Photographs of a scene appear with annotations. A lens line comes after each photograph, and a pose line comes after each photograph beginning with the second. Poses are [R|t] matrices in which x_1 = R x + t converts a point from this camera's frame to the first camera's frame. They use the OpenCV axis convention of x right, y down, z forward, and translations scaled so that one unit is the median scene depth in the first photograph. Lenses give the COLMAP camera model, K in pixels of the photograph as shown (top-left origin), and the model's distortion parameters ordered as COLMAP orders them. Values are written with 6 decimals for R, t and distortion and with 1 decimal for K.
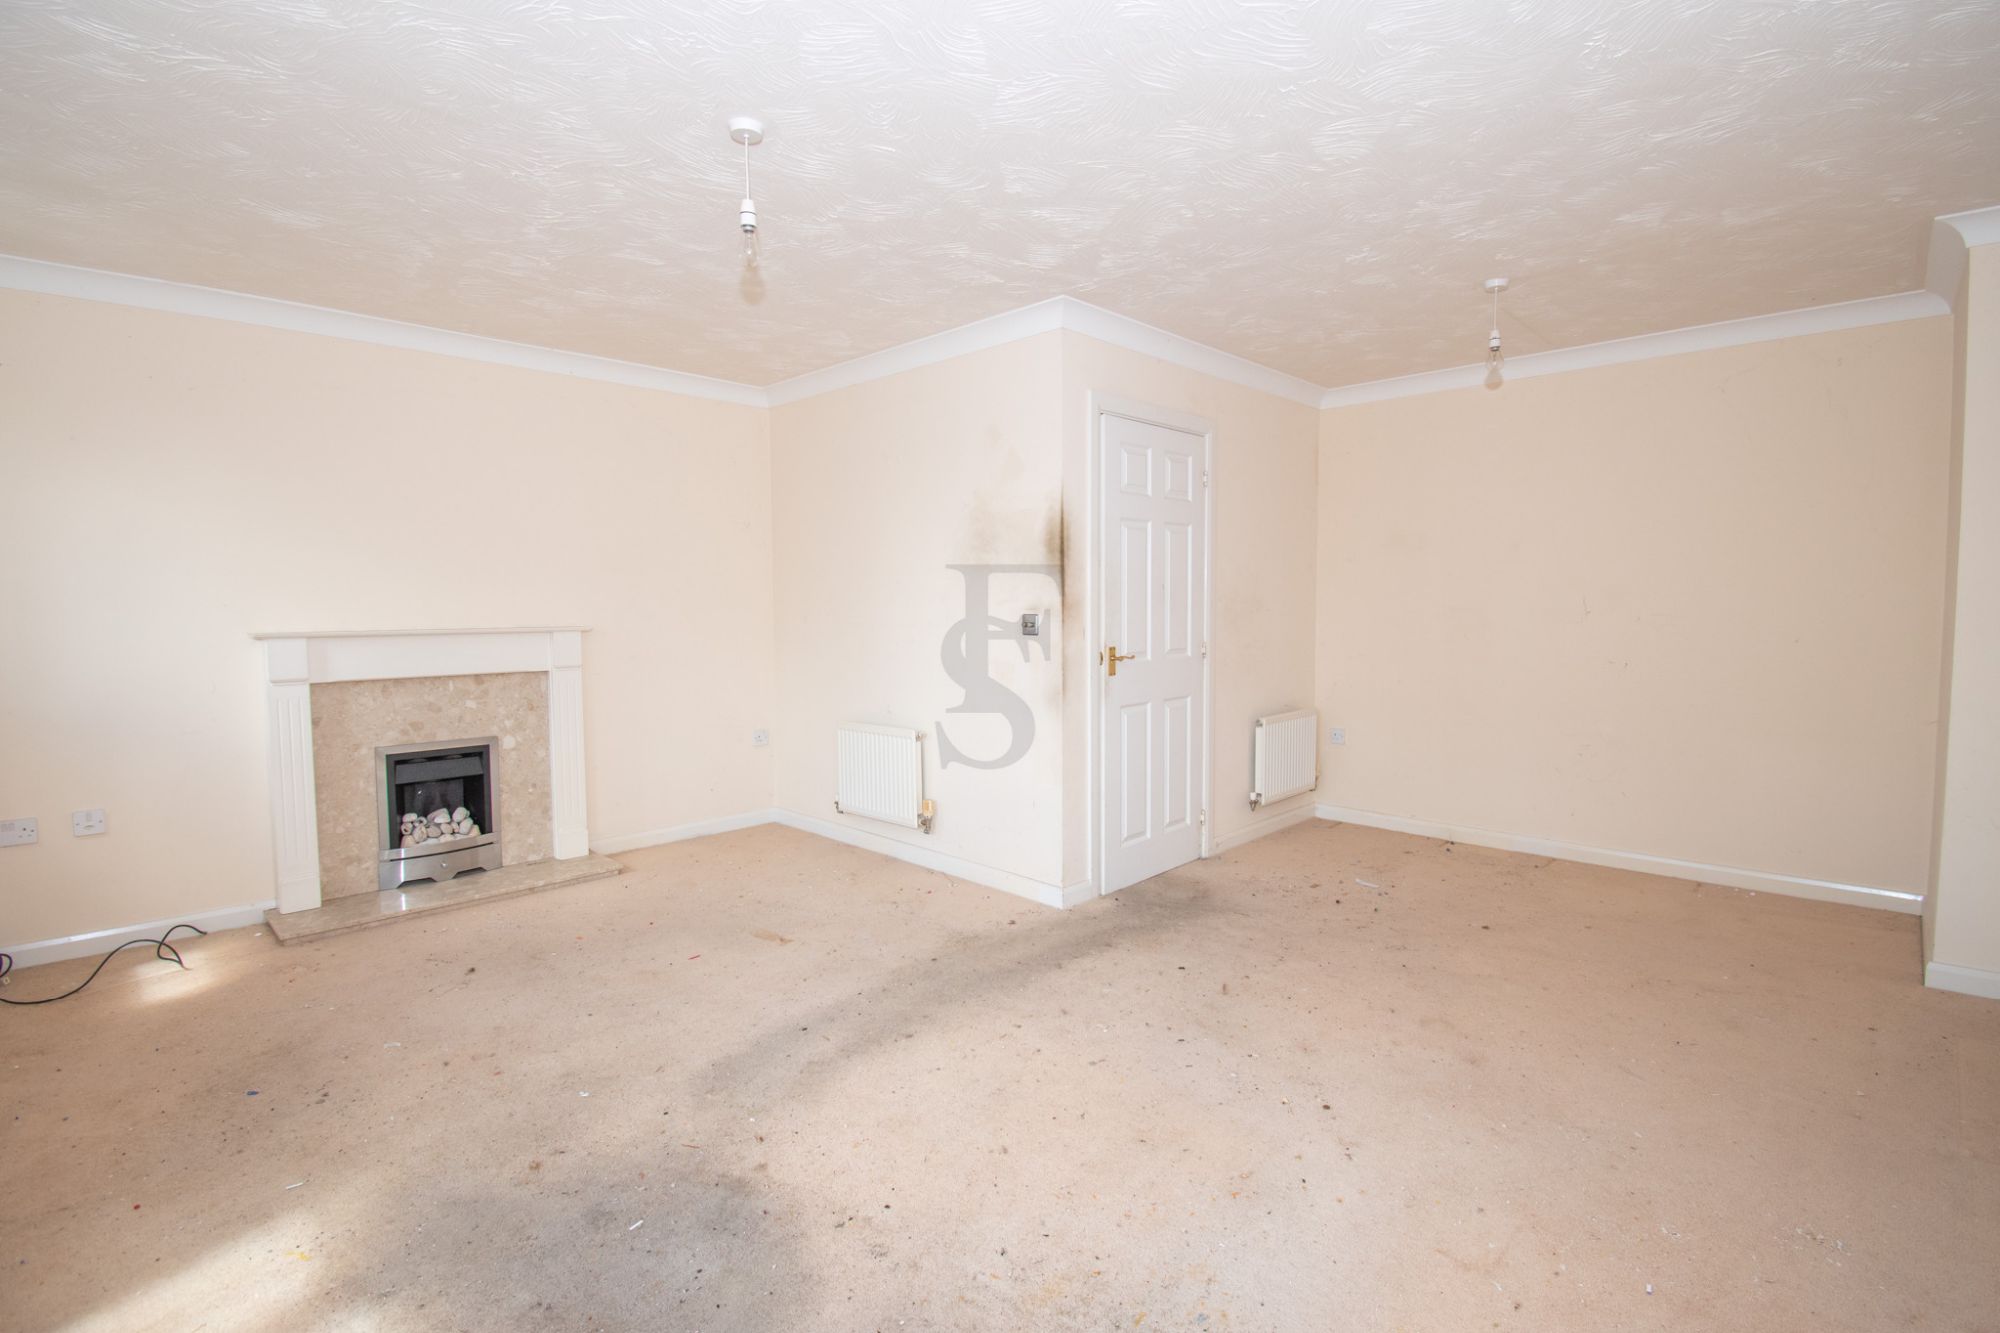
lens RADIAL K [[910.8, 0, 1016.9], [0, 910.8, 655.0], [0, 0, 1]] dist [0.017017, -0.018921]
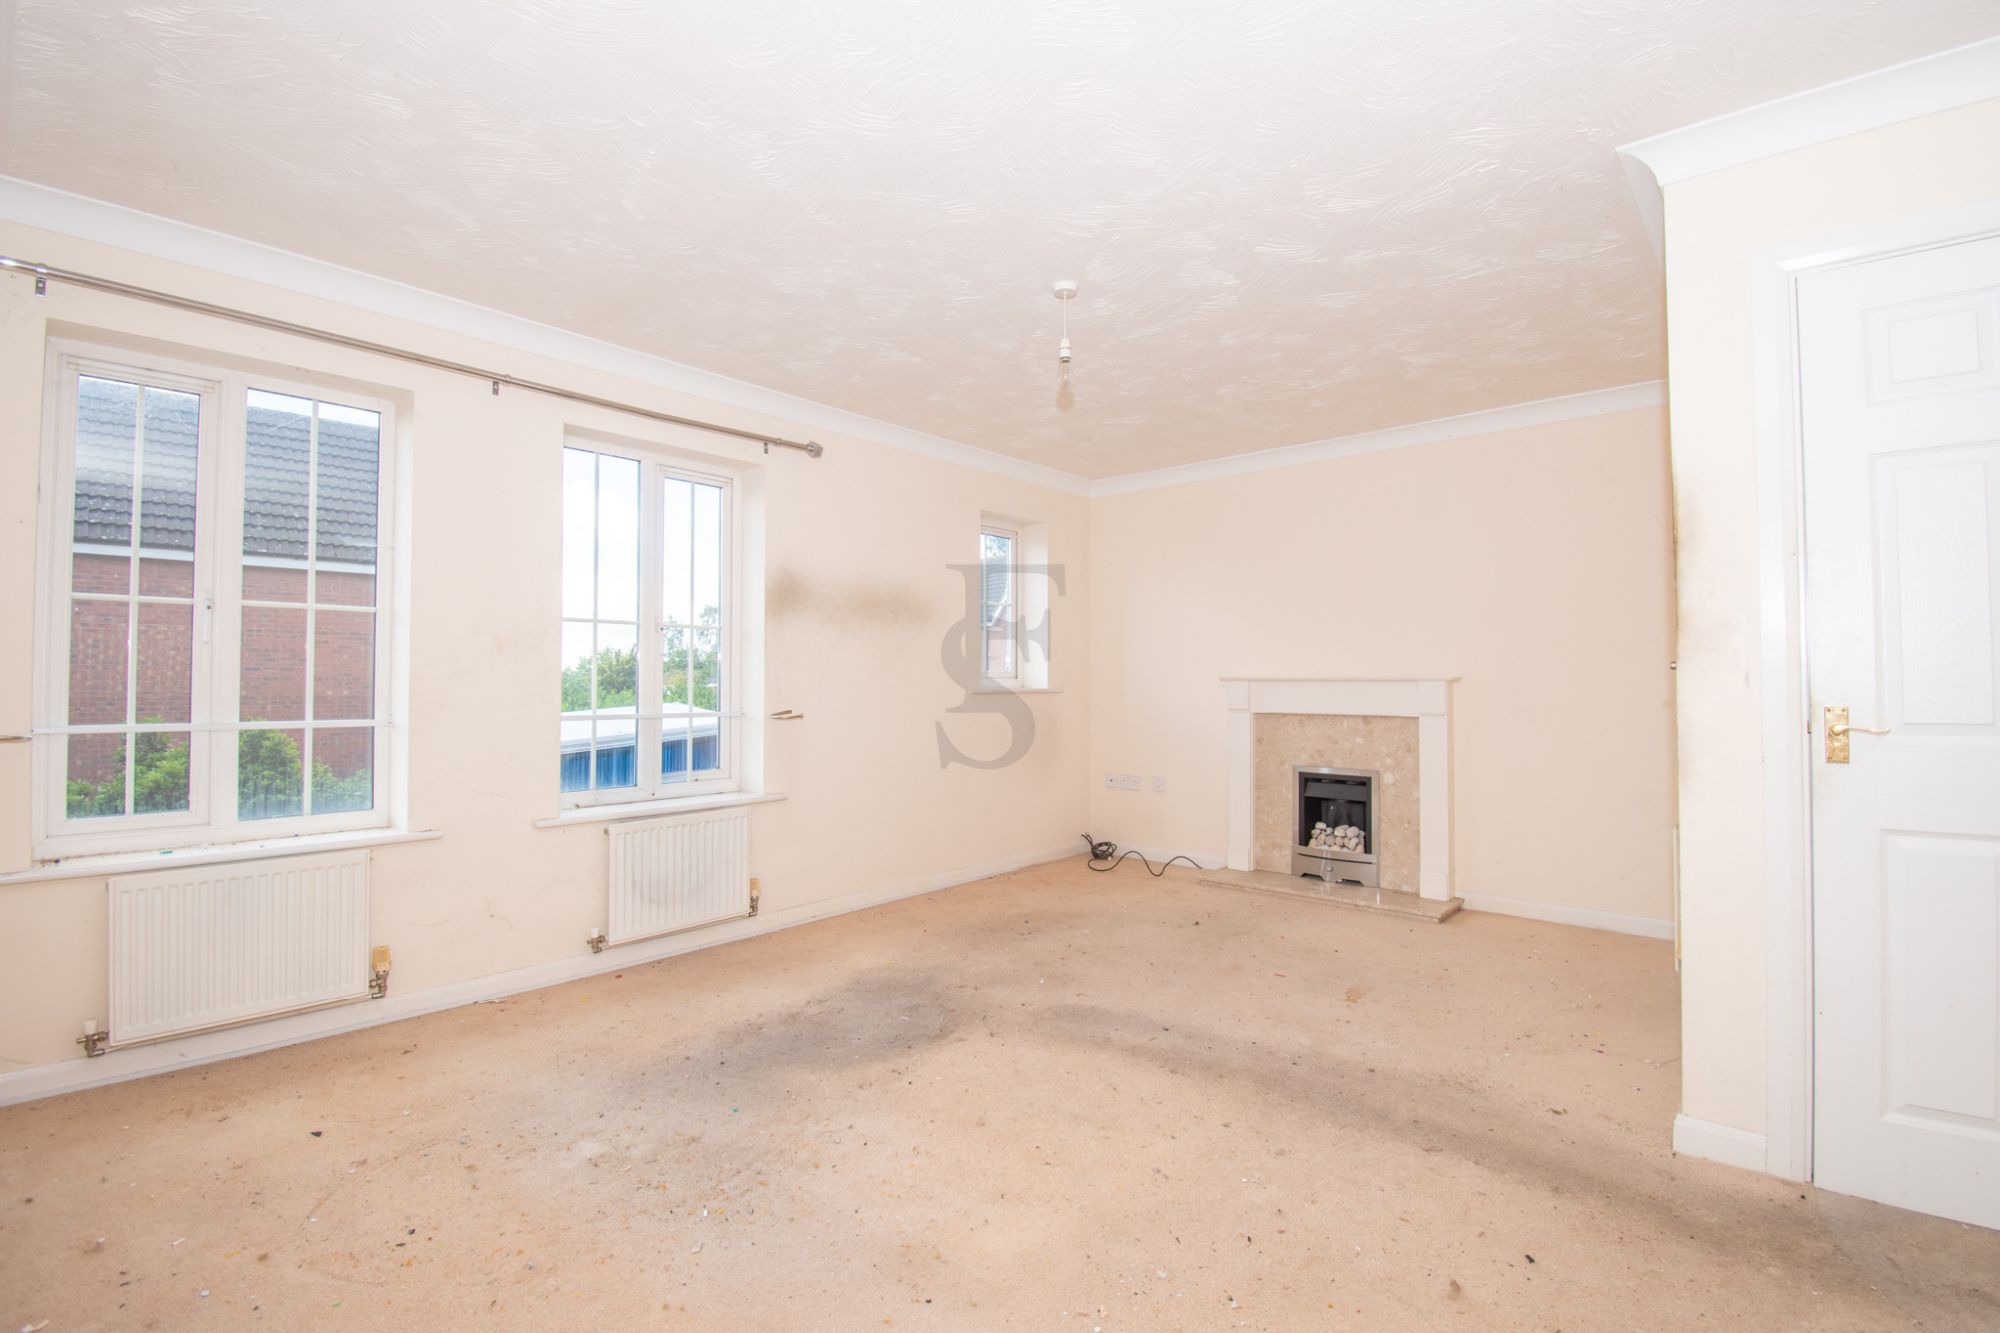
lens RADIAL K [[910.8, 0, 1016.9], [0, 910.8, 655.0], [0, 0, 1]] dist [0.017017, -0.018921]
pose [[0.060428, -0.026668, -0.997816, 0.579417], [-0.059909, 0.997744, -0.030294, 0.005878], [0.996373, 0.061609, 0.058694, 0.496682]]
